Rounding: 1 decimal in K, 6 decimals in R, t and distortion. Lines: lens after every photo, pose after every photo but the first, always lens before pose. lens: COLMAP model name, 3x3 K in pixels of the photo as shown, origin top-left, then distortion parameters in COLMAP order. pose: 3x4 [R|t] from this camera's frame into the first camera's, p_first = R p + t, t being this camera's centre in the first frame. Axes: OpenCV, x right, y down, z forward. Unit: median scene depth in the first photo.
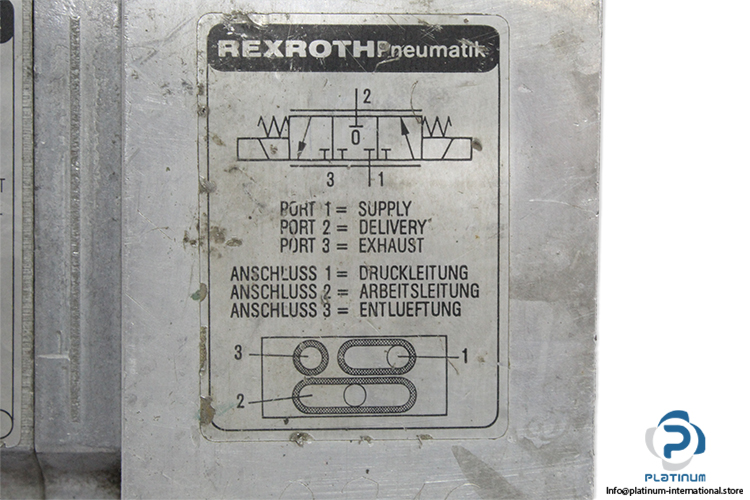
lens RADIAL K [[1933.1, 0, 374.7], [0, 1933.1, 256.6], [0, 0, 1]] dist [0.499901, 0.000000]
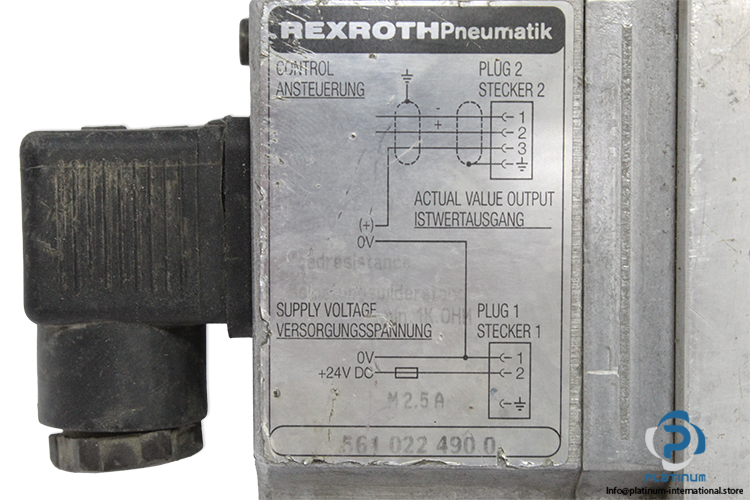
lens RADIAL K [[1933.1, 0, 375.3], [0, 1933.1, 244.3], [0, 0, 1]] dist [0.499901, 0.000000]
pose [[0.985859, -0.015075, 0.166897, -0.437013], [0.012813, 0.999811, 0.014627, -0.028713], [-0.167085, -0.012282, 0.985866, 0.061728]]
